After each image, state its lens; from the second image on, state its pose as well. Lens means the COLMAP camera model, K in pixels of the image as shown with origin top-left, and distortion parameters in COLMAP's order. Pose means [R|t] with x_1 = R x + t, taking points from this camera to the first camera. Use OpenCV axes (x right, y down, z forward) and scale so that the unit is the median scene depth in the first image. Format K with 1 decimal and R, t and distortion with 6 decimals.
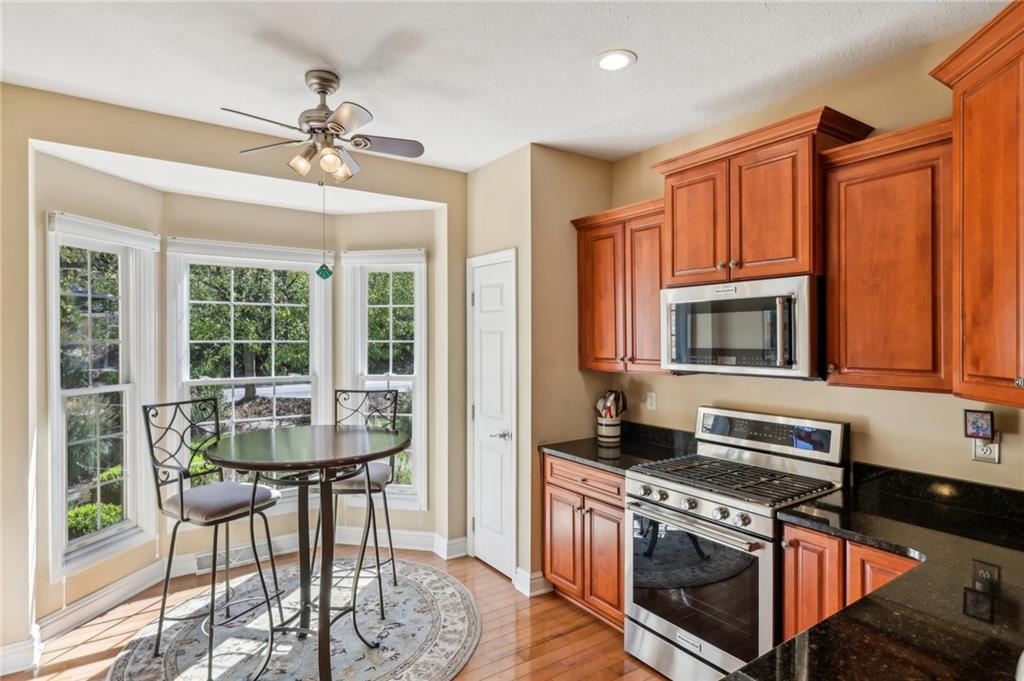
lens RADIAL K [[547.2, 0, 515.6], [0, 547.2, 337.4], [0, 0, 1]] dist [0.005009, 0.001585]
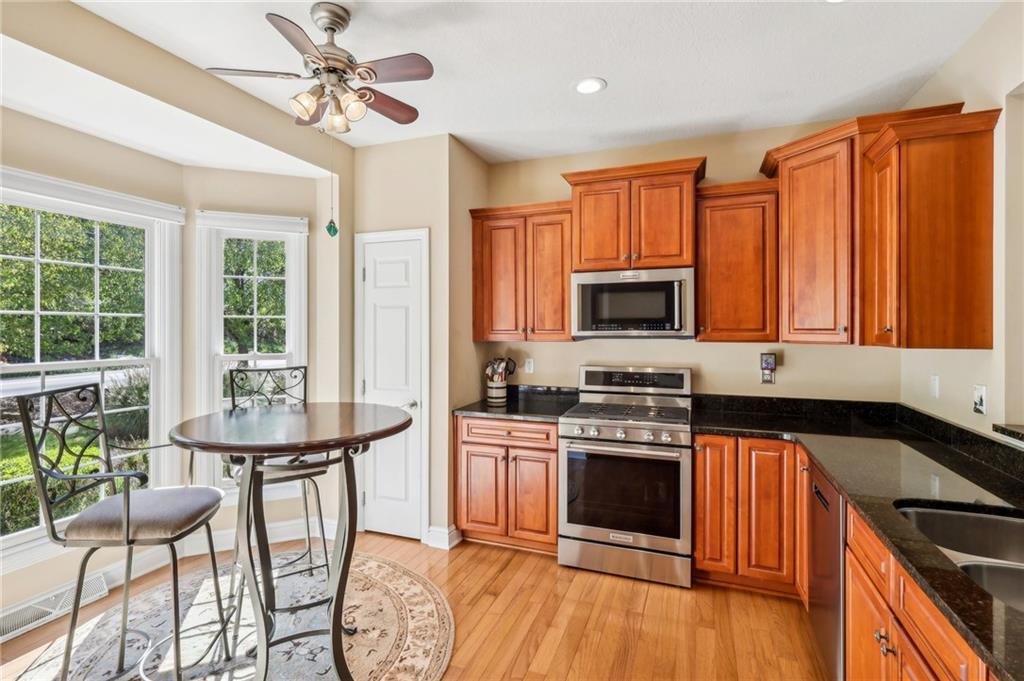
lens RADIAL K [[486.4, 0, 512.5], [0, 486.4, 327.2], [0, 0, 1]] dist [0.001804, 0.000512]
pose [[0.827595, -0.000818, 0.561326, -0.440938], [0.001541, 0.999998, -0.000815, 0.035039], [-0.561324, 0.001539, 0.827595, 0.135417]]
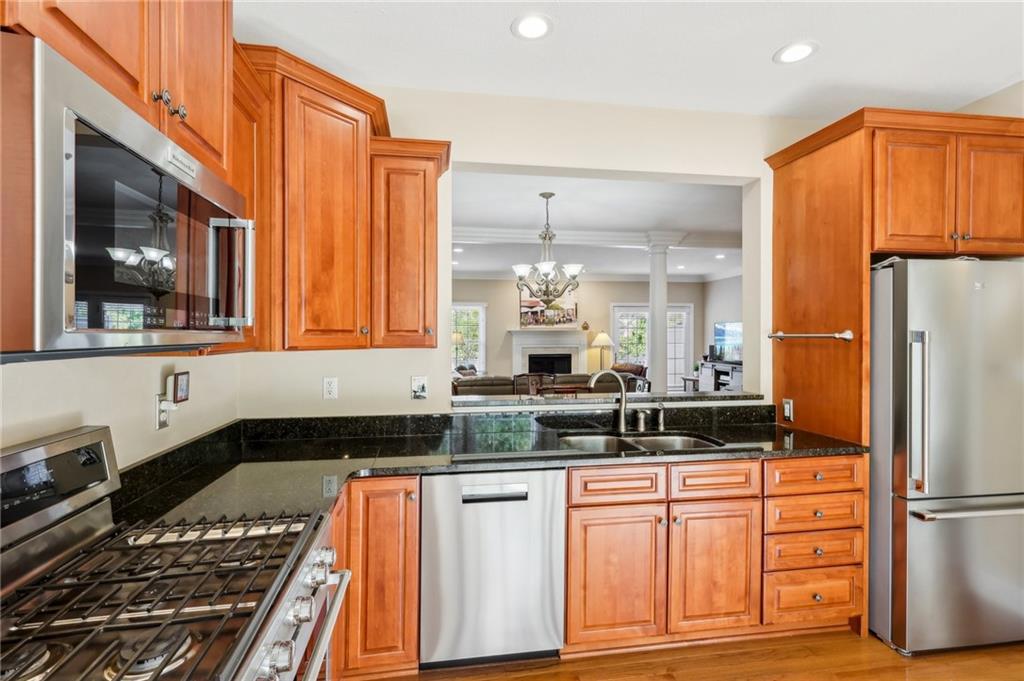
lens RADIAL K [[486.4, 0, 499.7], [0, 486.4, 341.7], [0, 0, 1]] dist [0.001804, 0.000512]
pose [[-0.895837, -0.003944, 0.444365, -0.024577], [0.000183, 0.999957, 0.009244, 0.047947], [-0.444382, 0.008362, -0.895798, 1.025335]]
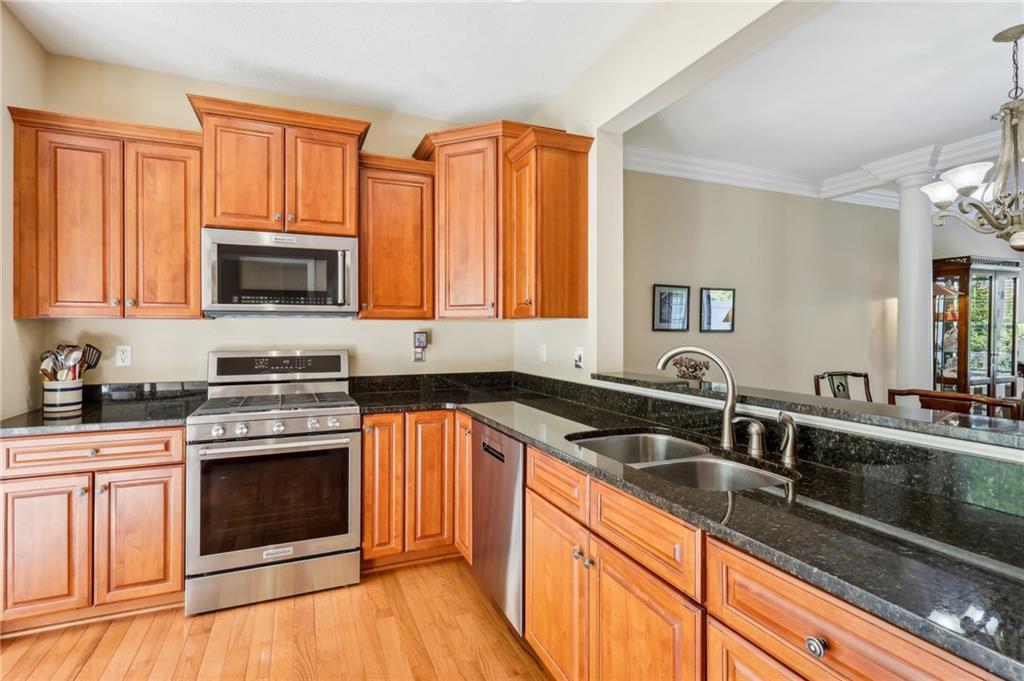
lens RADIAL K [[486.4, 0, 499.5], [0, 486.4, 329.6], [0, 0, 1]] dist [0.001804, 0.000512]
pose [[0.218698, 0.001494, 0.975792, -0.421095], [0.000519, 0.999999, -0.001647, 0.086188], [-0.975793, 0.000867, 0.218697, 0.278430]]
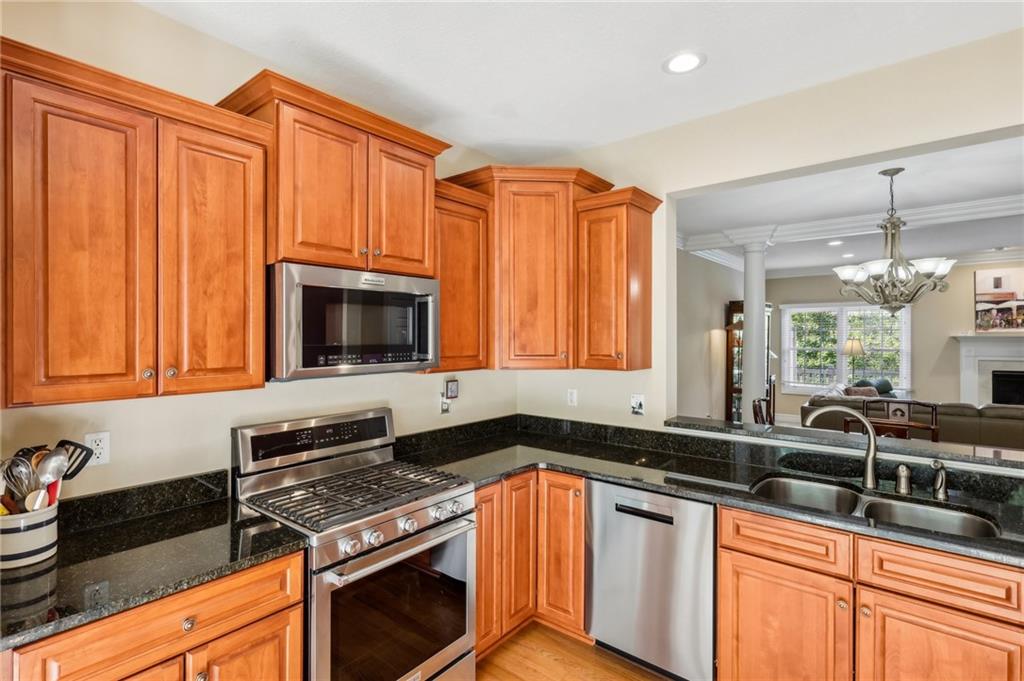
lens RADIAL K [[486.4, 0, 500.8], [0, 486.4, 338.6], [0, 0, 1]] dist [0.001804, 0.000512]
pose [[-0.254328, -0.002993, 0.967113, -0.363014], [0.000866, 0.999994, 0.003323, 0.005467], [-0.967118, 0.001682, -0.254324, 0.823863]]
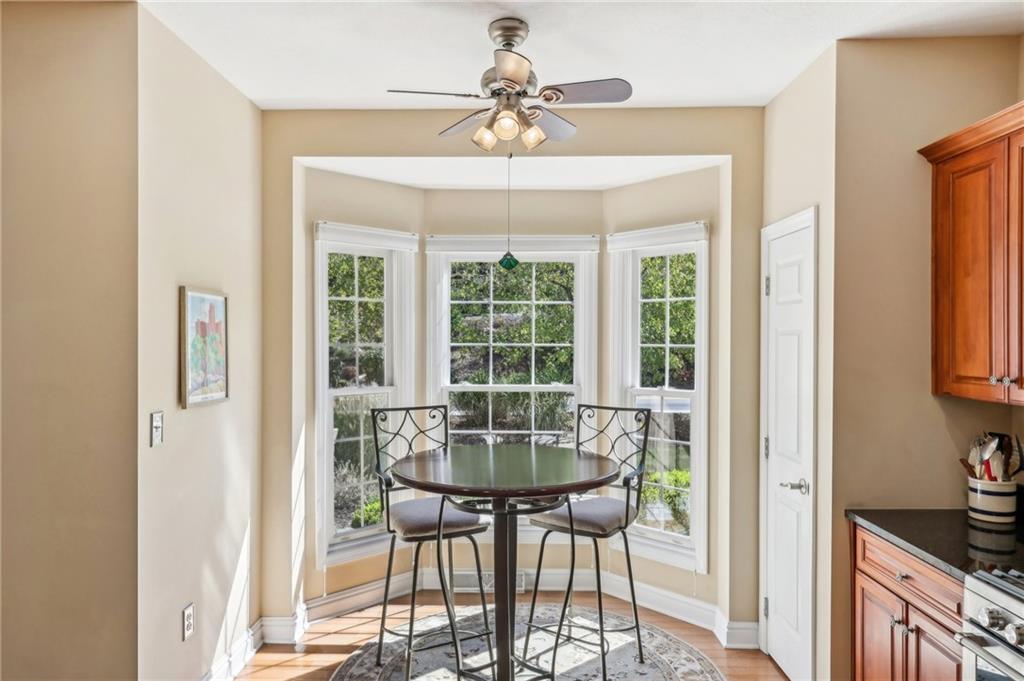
lens RADIAL K [[674.3, 0, 510.9], [0, 674.3, 346.4], [0, 0, 1]] dist [0.010188, -0.001527]
pose [[0.811425, 0.007166, -0.584413, 0.201148], [-0.001818, 0.999951, 0.009737, -0.000991], [0.584454, -0.006838, 0.811398, 0.136684]]
